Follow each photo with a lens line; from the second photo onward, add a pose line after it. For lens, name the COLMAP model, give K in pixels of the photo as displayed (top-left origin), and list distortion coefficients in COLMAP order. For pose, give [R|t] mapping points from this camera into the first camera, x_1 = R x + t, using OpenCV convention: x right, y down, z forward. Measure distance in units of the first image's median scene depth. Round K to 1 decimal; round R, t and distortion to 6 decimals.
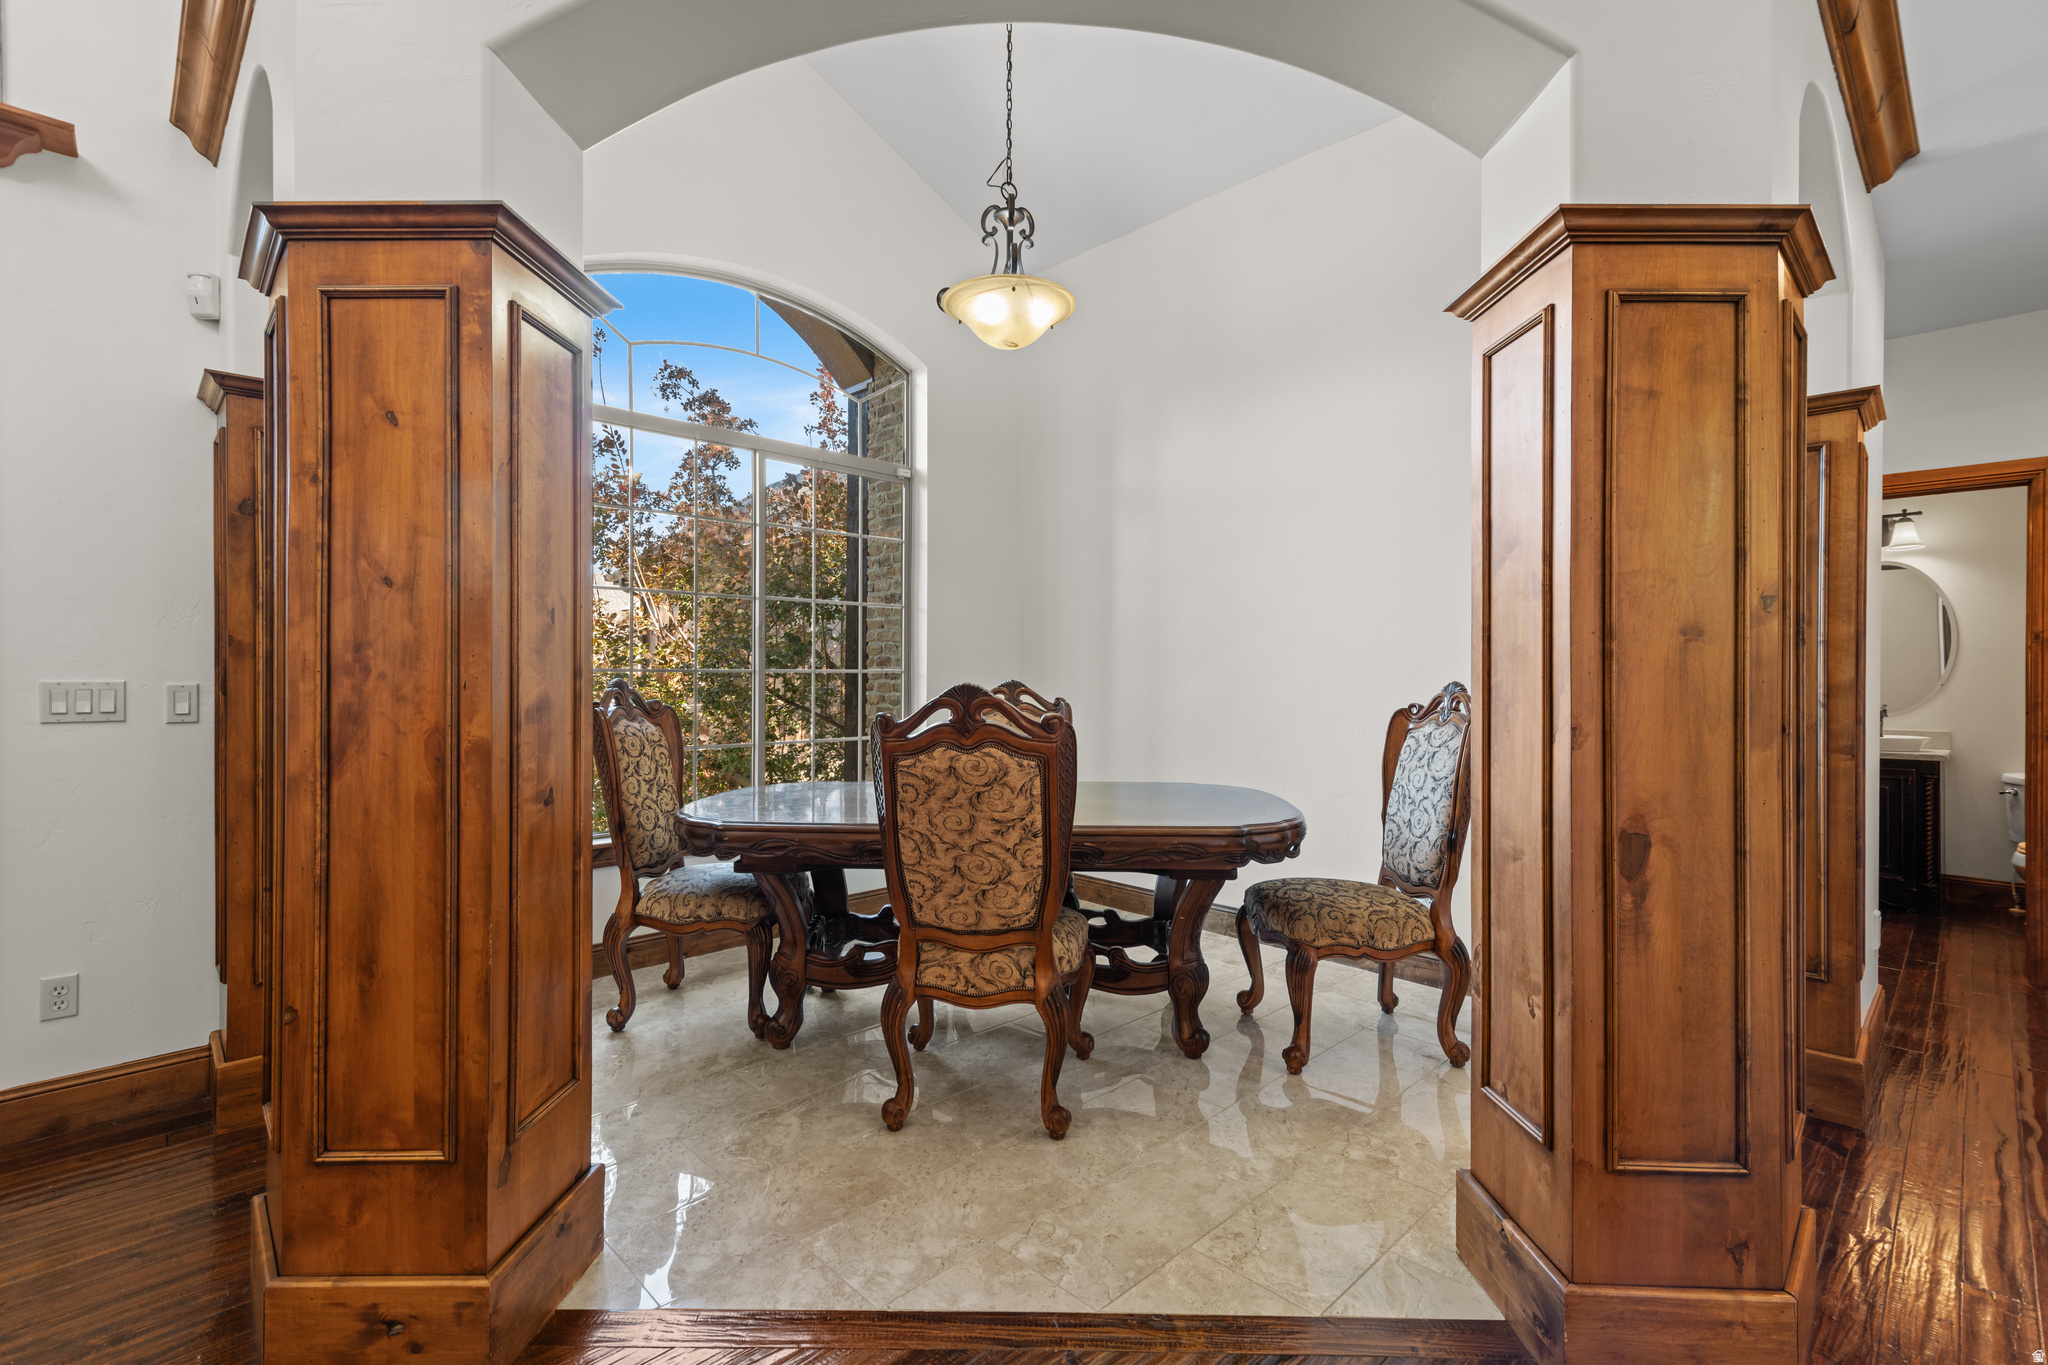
lens RADIAL K [[920.8, 0, 1023.6], [0, 920.8, 677.6], [0, 0, 1]] dist [0.013194, -0.003181]
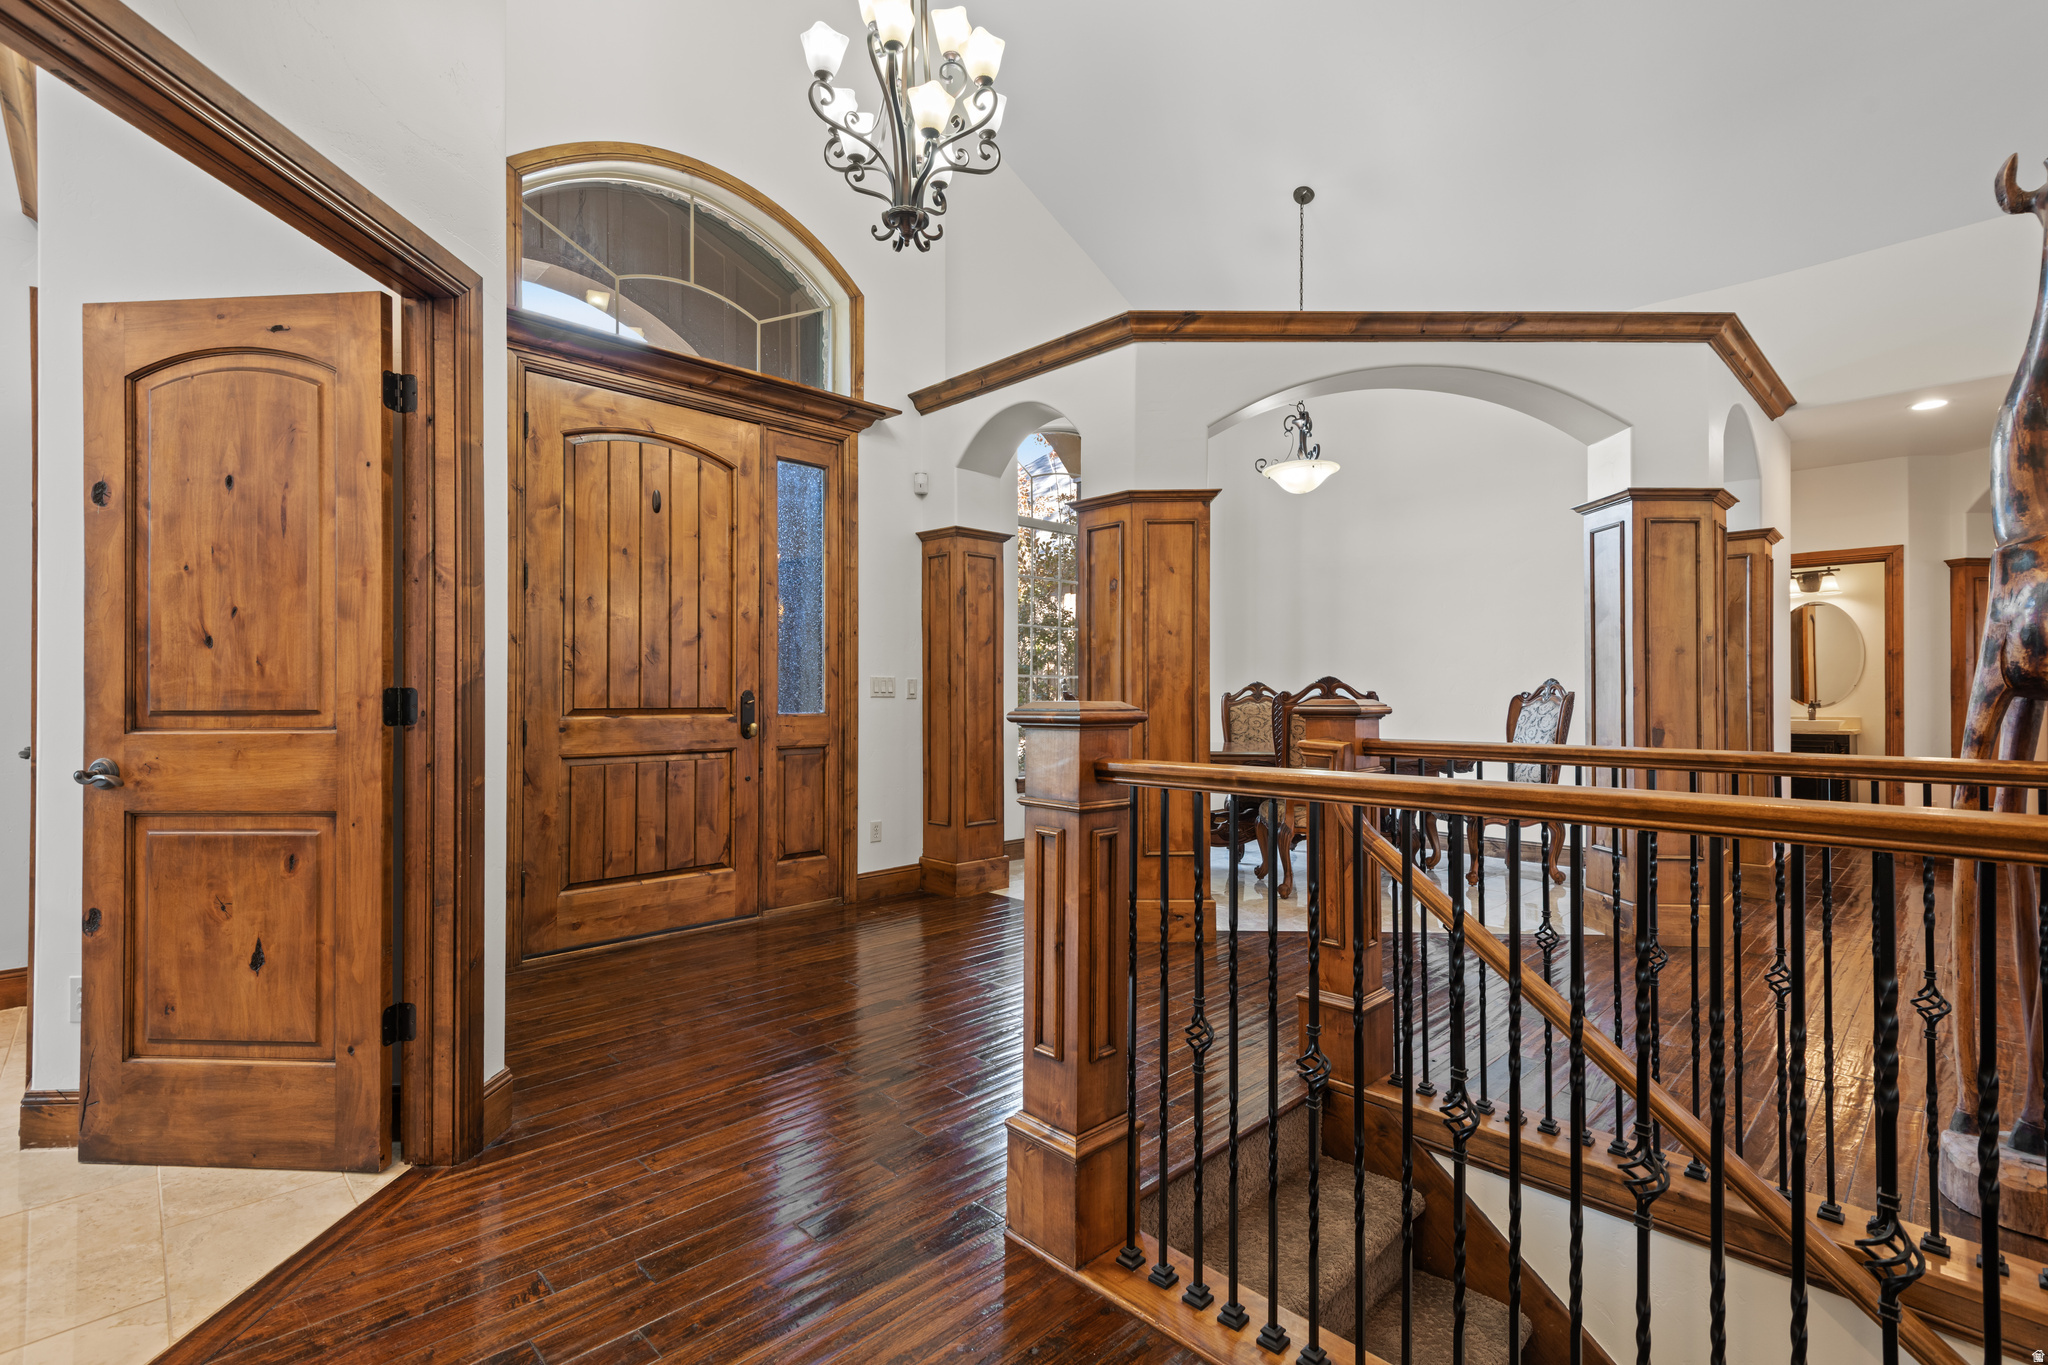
lens RADIAL K [[920.8, 0, 1019.9], [0, 920.8, 690.0], [0, 0, 1]] dist [0.013194, -0.003181]
pose [[0.999989, -0.002157, -0.004157, -1.095427], [0.002120, 0.999959, -0.008769, 0.078866], [0.004176, 0.008760, 0.999953, -1.570194]]
